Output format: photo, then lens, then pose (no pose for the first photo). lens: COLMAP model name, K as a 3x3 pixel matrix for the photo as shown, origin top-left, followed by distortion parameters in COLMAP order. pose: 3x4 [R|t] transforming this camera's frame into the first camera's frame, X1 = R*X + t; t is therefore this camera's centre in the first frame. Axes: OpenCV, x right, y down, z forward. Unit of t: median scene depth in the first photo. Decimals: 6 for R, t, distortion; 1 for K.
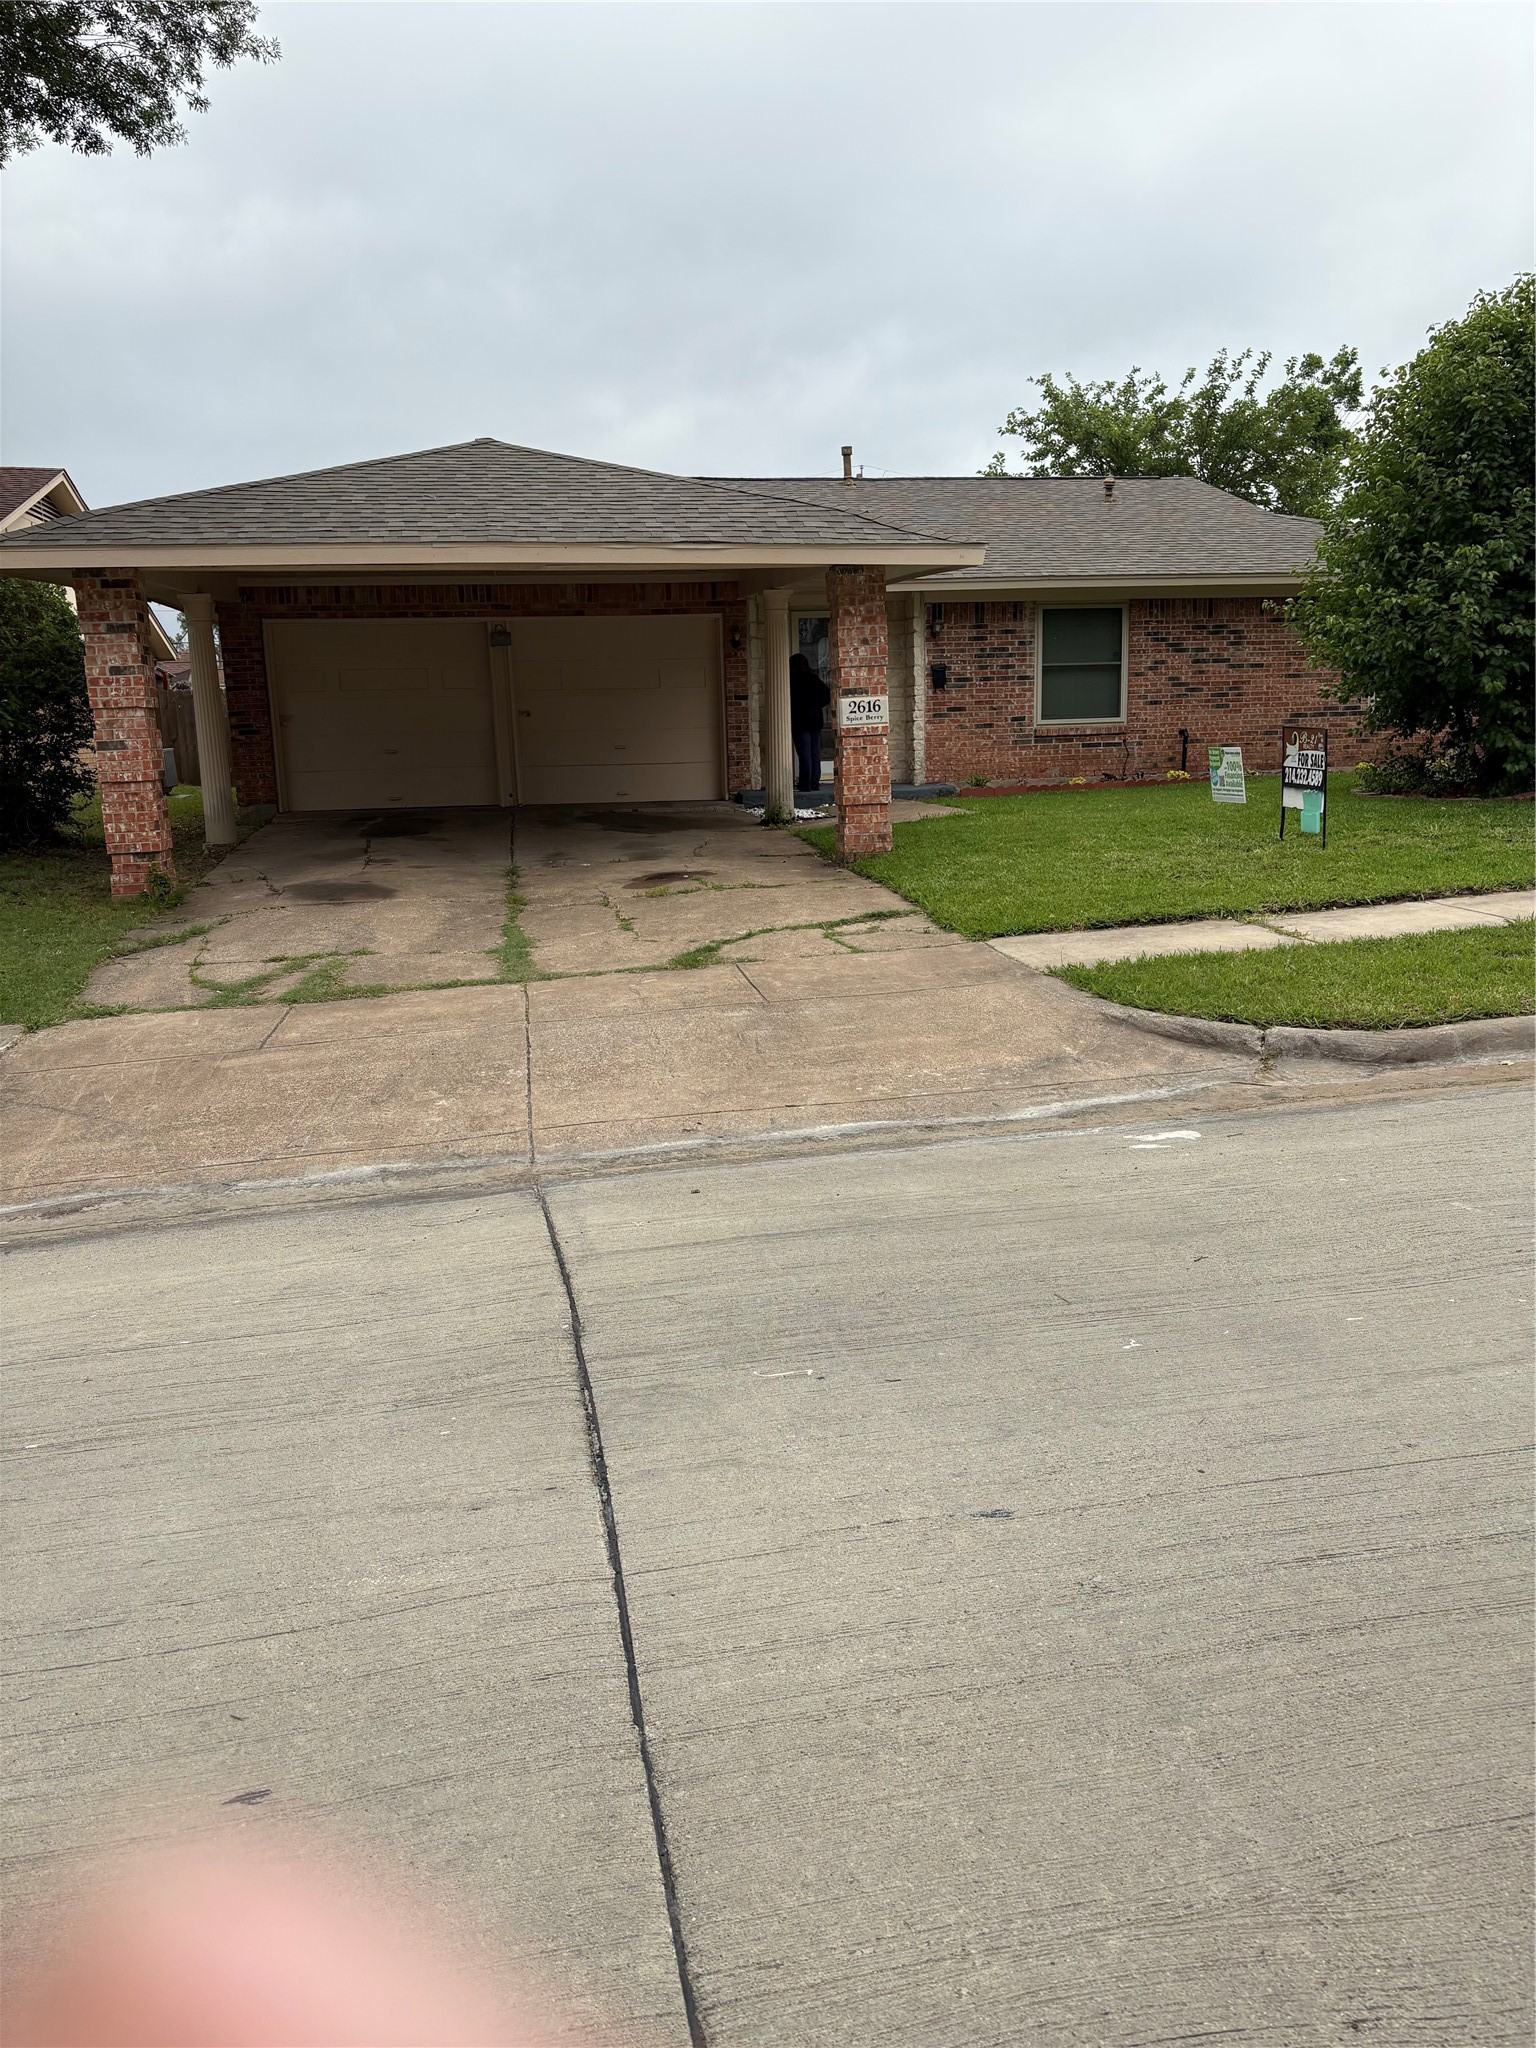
lens RADIAL K [[1533.3, 0, 756.2], [0, 1533.3, 985.7], [0, 0, 1]] dist [0.145366, -0.229625]
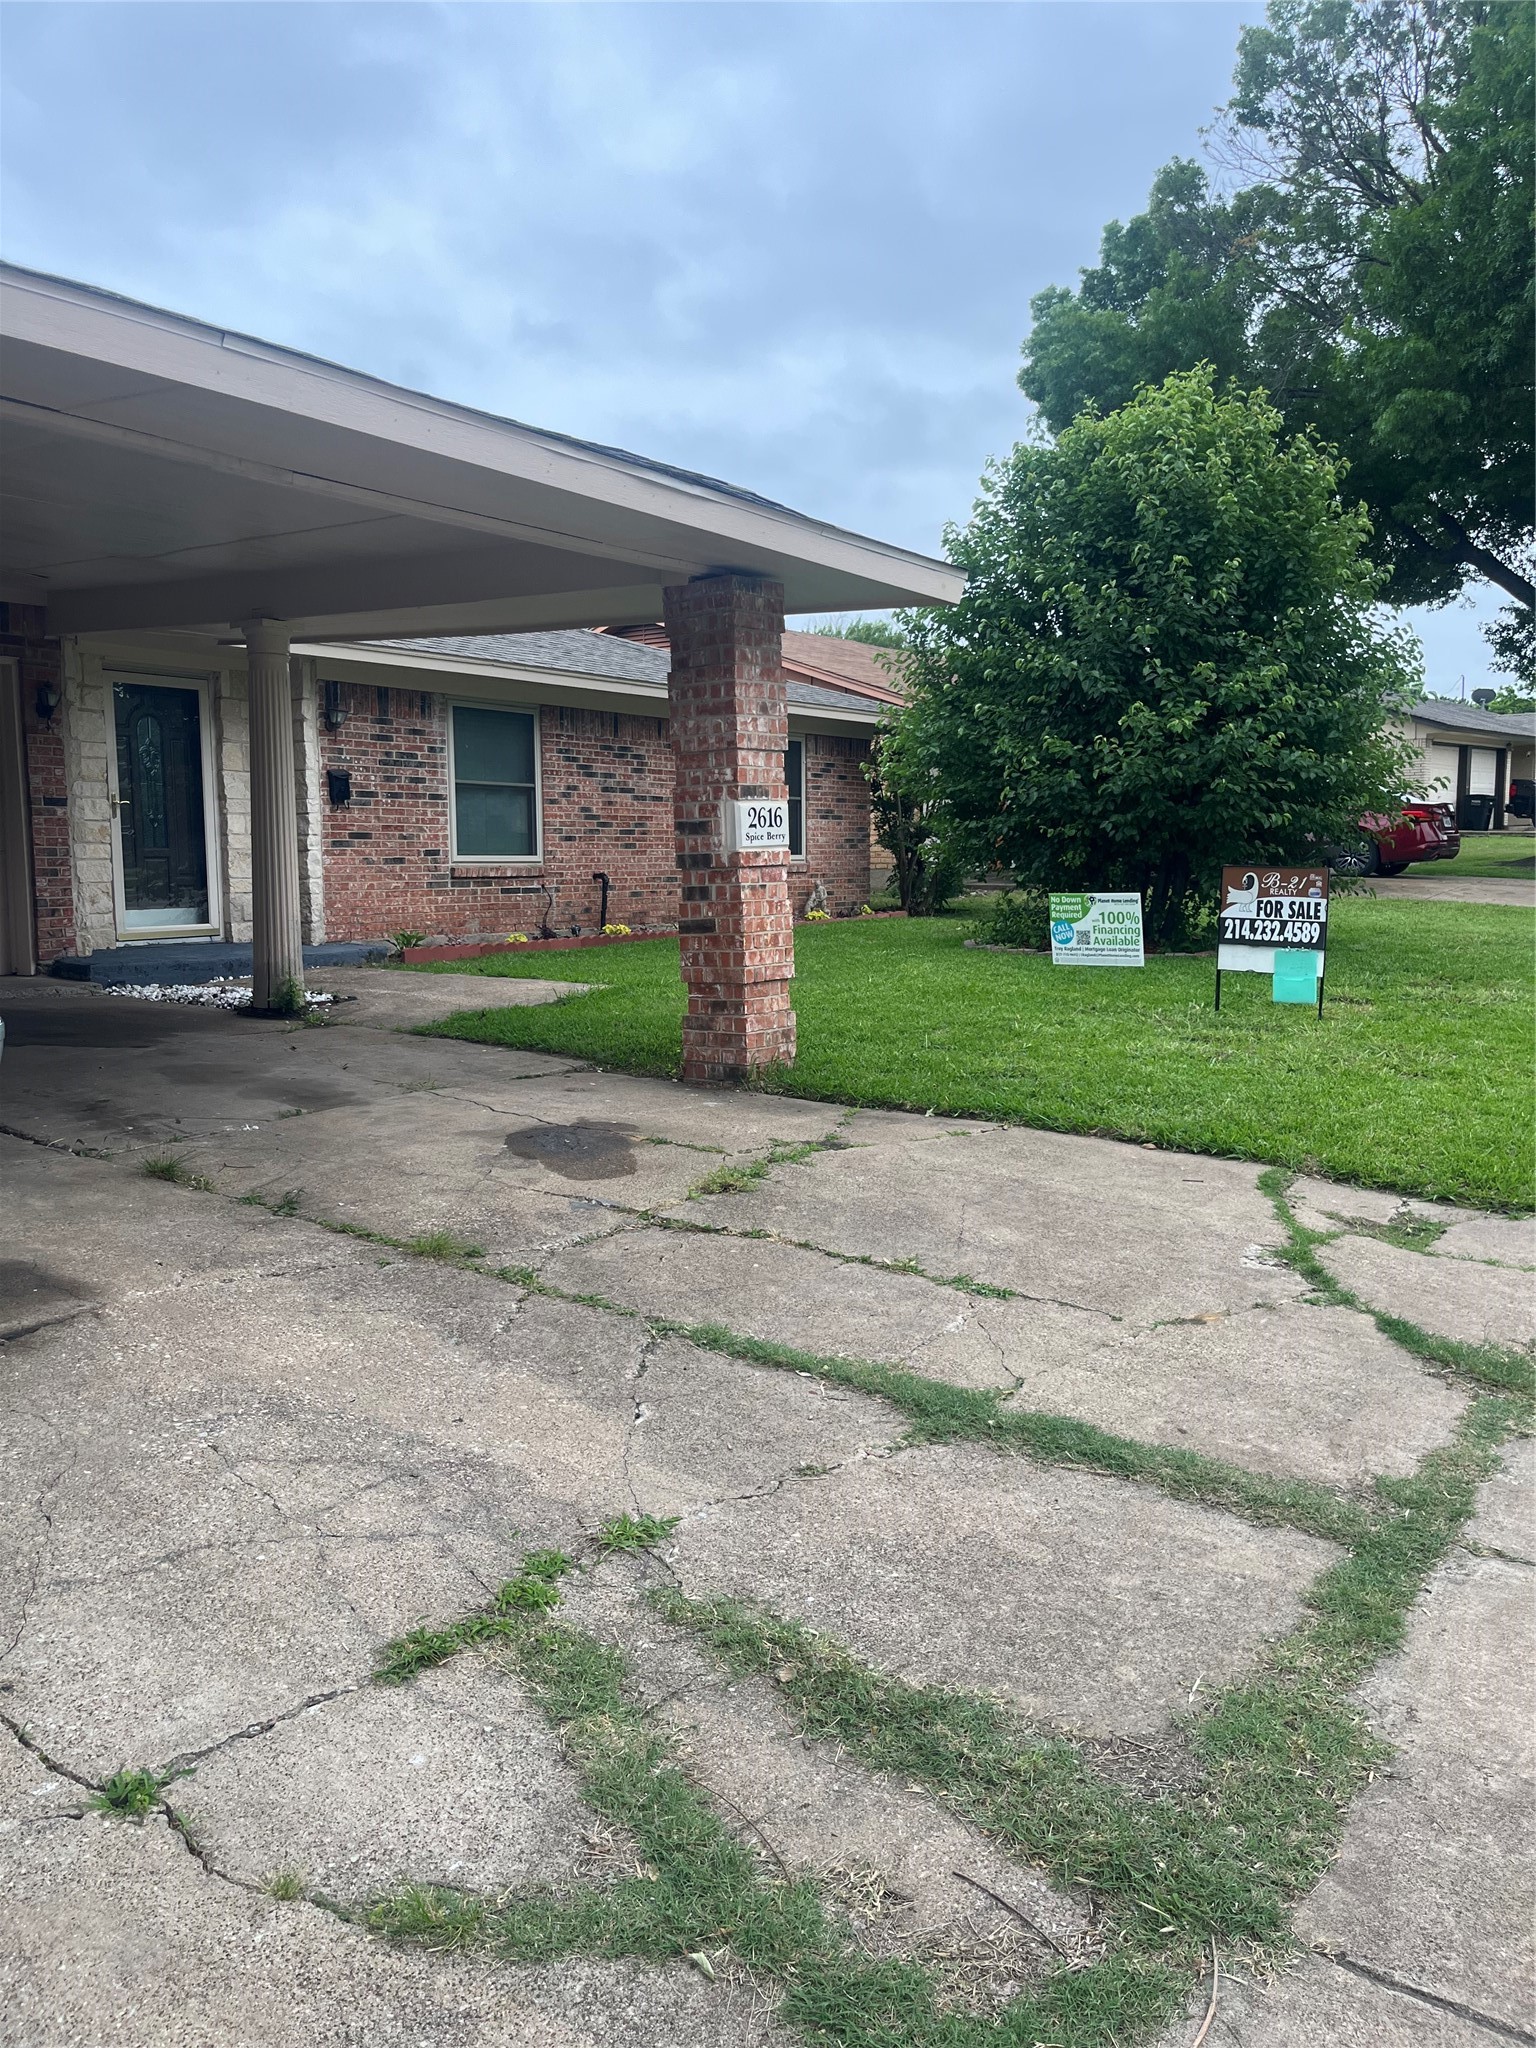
lens RADIAL K [[1614.0, 0, 768.0], [0, 1614.0, 1024.0], [0, 0, 1]] dist [0.105833, -0.001332]
pose [[0.751563, -0.047119, 0.657976, -0.217527], [0.096932, 0.994507, -0.039501, -0.049656], [-0.652501, 0.093467, 0.752002, 0.345448]]
